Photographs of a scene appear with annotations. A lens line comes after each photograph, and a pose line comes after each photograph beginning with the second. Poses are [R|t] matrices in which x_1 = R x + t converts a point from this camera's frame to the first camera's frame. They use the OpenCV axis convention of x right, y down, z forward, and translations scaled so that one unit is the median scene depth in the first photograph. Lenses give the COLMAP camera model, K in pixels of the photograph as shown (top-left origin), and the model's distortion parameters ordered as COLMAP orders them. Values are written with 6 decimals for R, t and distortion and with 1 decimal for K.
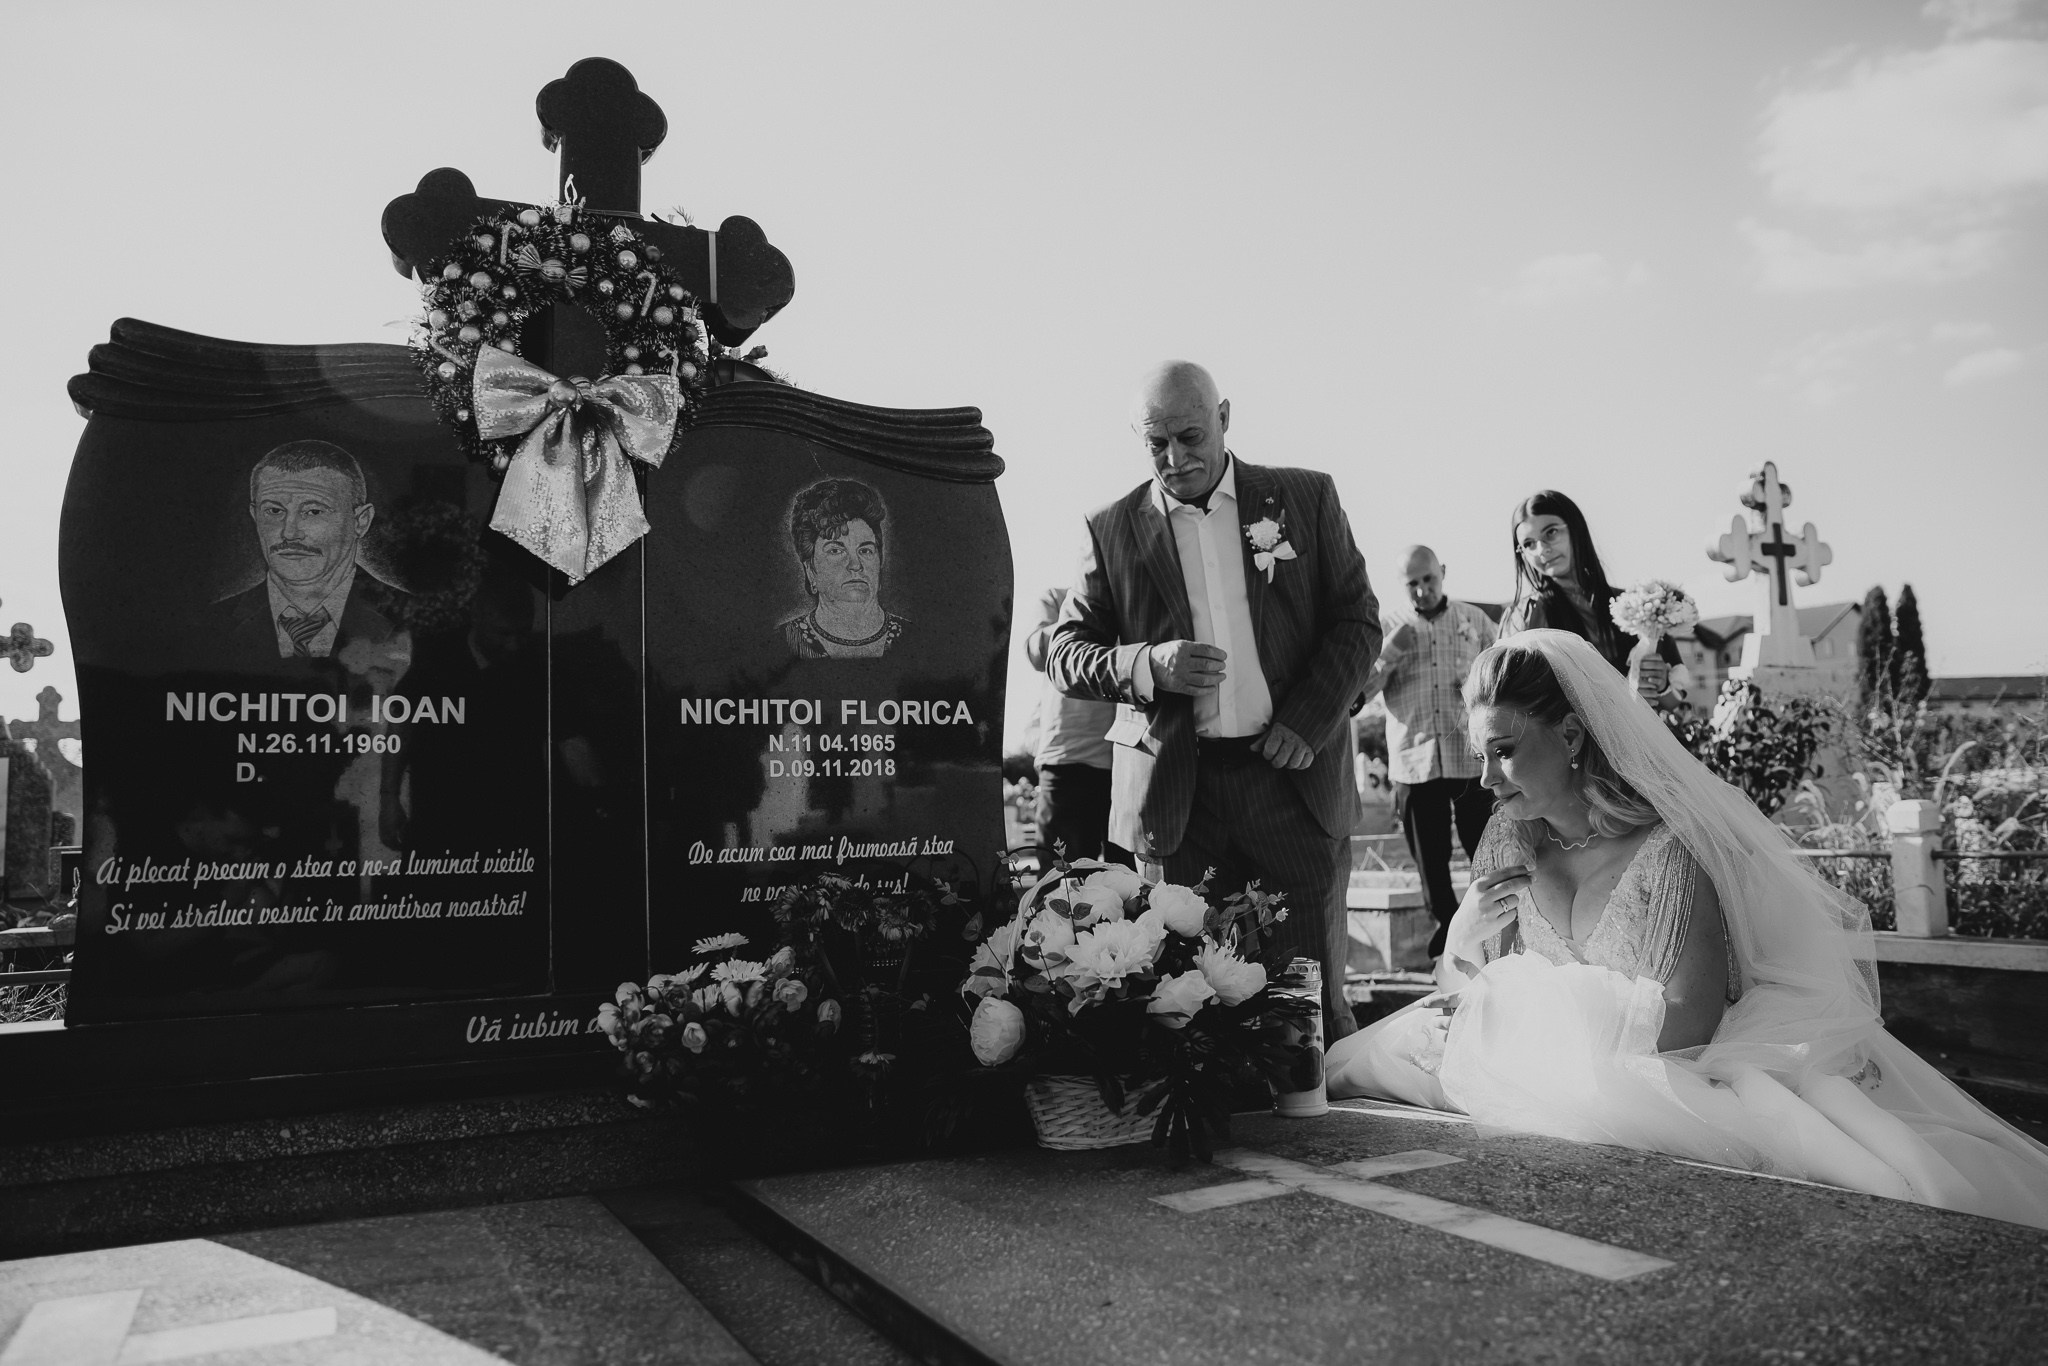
lens RADIAL K [[1549.4, 0, 1073.9], [0, 1549.4, 680.3], [0, 0, 1]] dist [-0.094449, 0.056379]
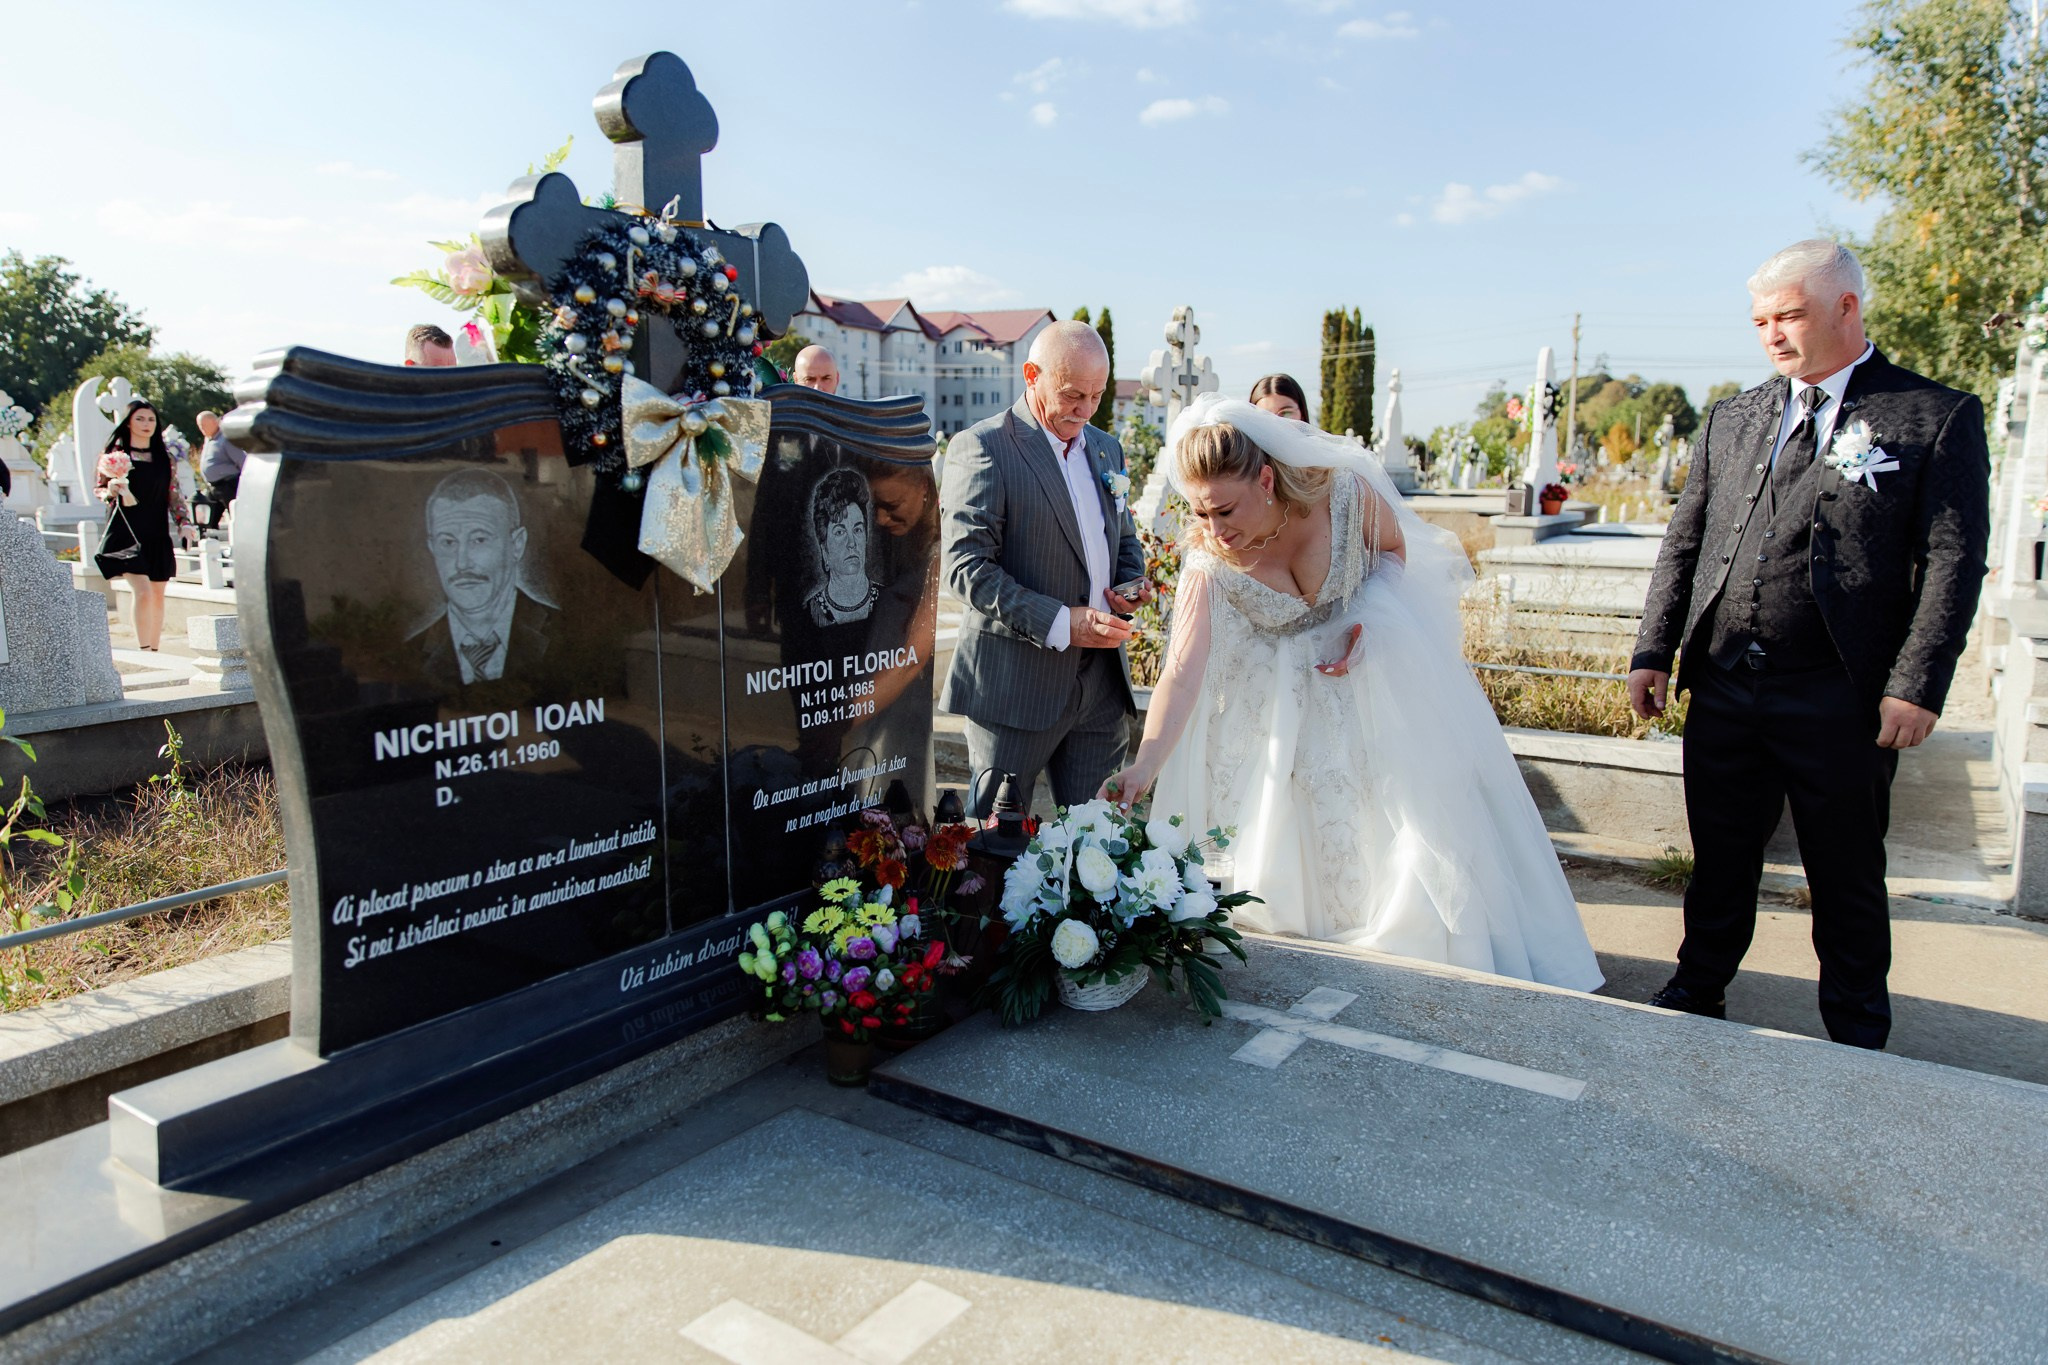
lens RADIAL K [[1413.4, 0, 1005.3], [0, 1413.4, 684.8], [0, 0, 1]] dist [0.020891, -0.010313]
pose [[0.884387, -0.038045, 0.465200, -0.618500], [-0.078385, 0.970412, 0.228379, -0.255927], [-0.460125, -0.238440, 0.855238, -0.011755]]
